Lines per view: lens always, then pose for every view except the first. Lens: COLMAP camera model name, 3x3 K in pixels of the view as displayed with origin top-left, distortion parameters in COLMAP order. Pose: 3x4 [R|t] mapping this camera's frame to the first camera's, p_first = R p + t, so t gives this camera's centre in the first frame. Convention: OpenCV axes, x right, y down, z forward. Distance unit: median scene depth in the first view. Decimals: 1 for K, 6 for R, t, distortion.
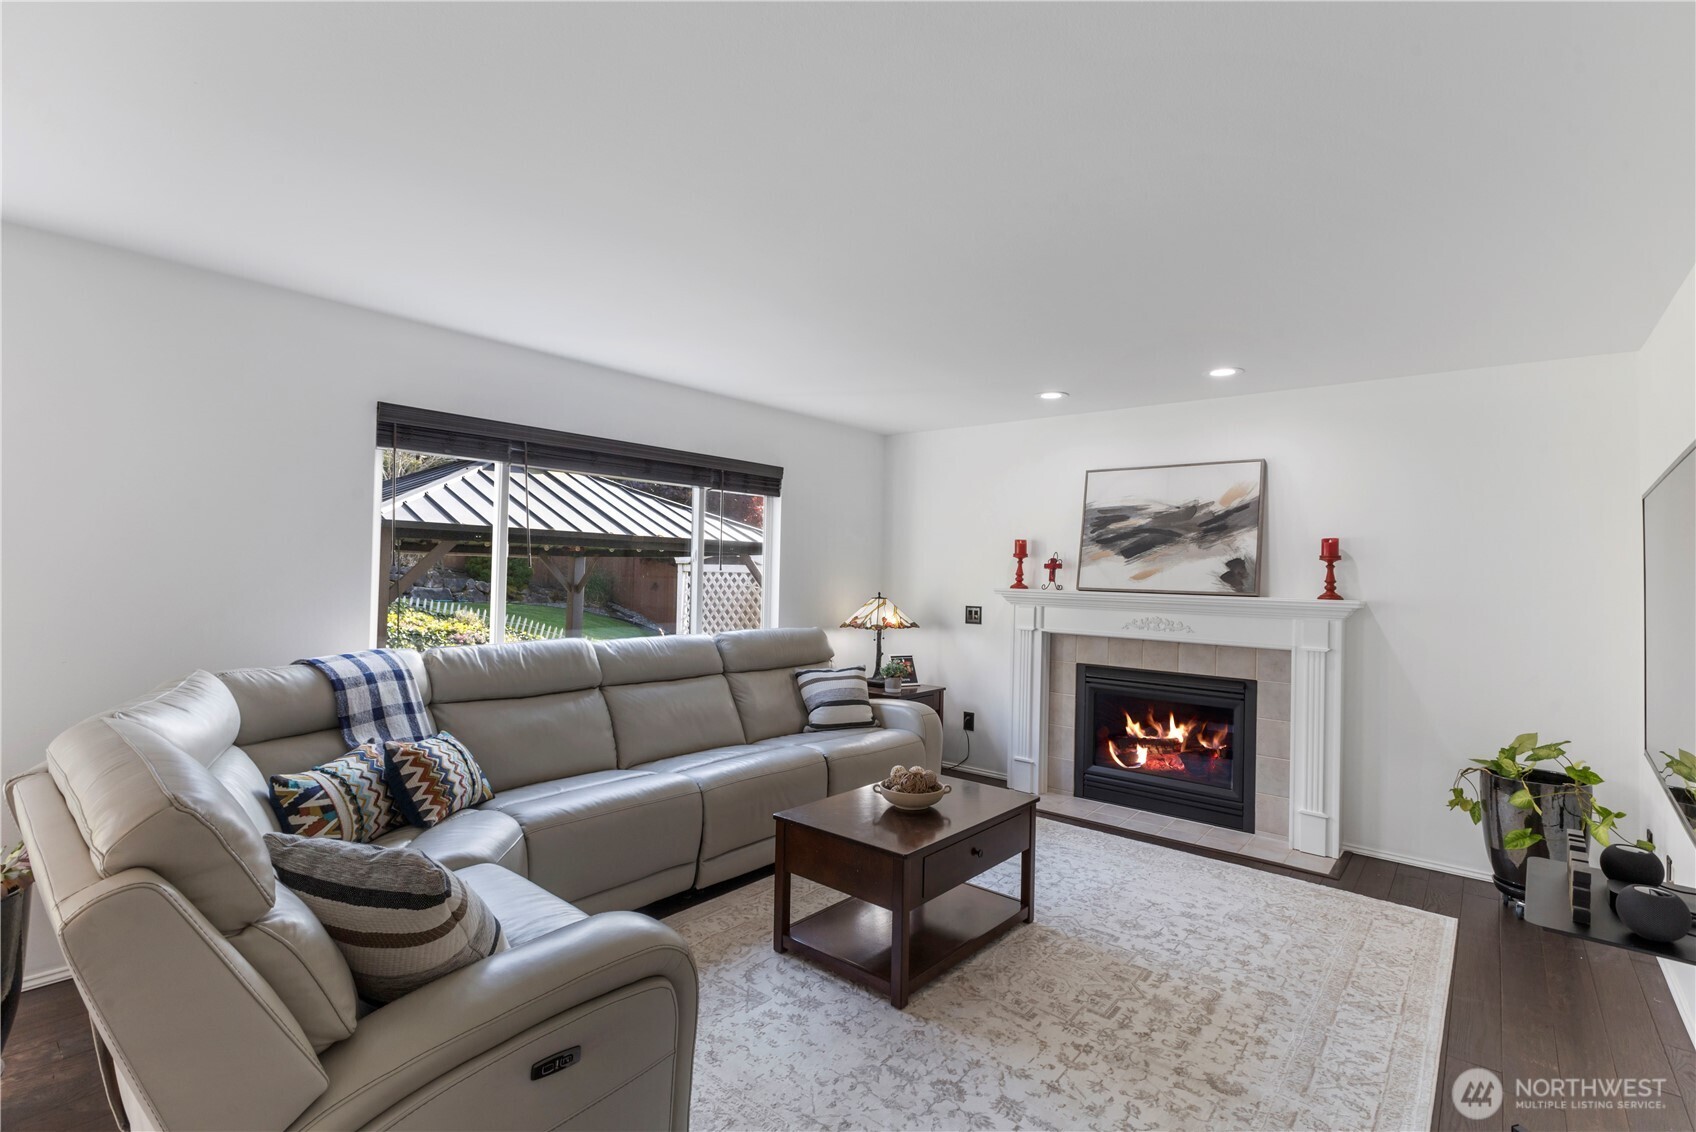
lens RADIAL K [[781.7, 0, 848.6], [0, 781.7, 560.1], [0, 0, 1]] dist [-0.002978, -0.000364]
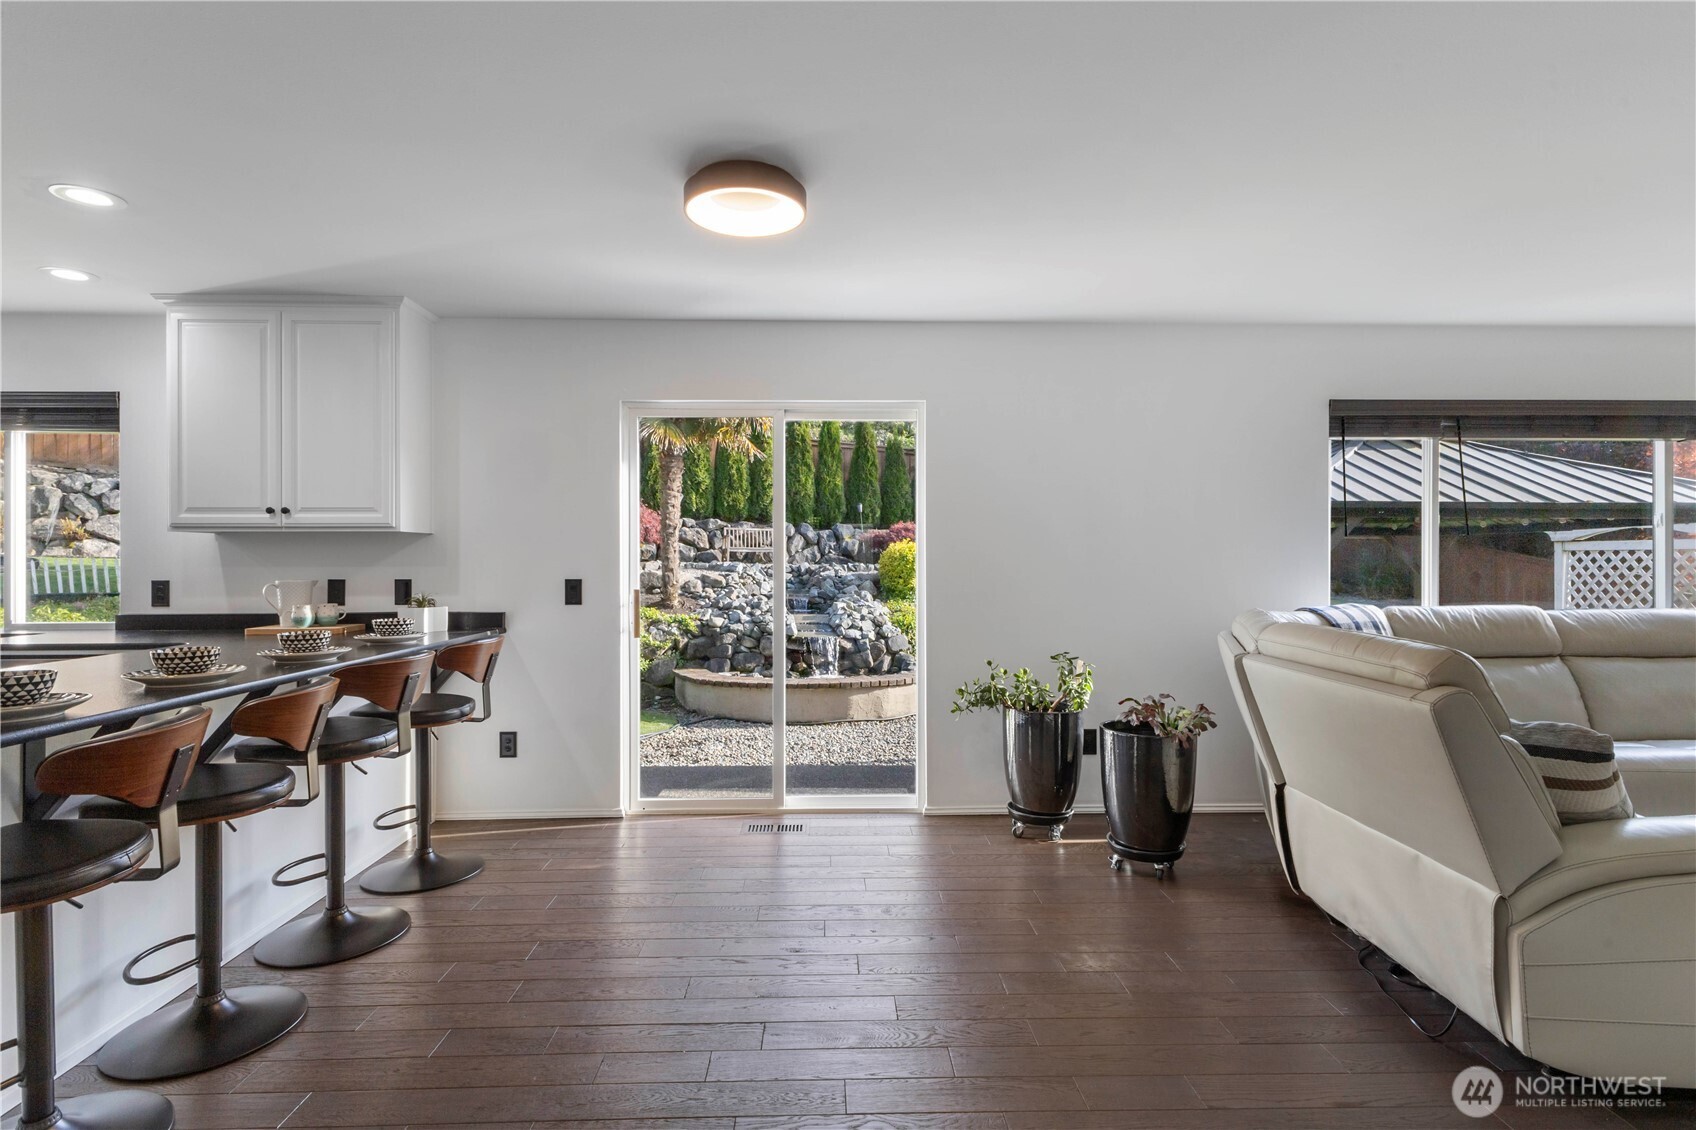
lens RADIAL K [[837.9, 0, 843.1], [0, 837.9, 558.0], [0, 0, 1]] dist [0.003421, -0.000199]
pose [[0.652530, -0.022296, -0.757435, -0.090453], [0.025066, 0.999655, -0.007831, 0.022558], [0.757349, -0.013876, 0.652863, -0.299565]]
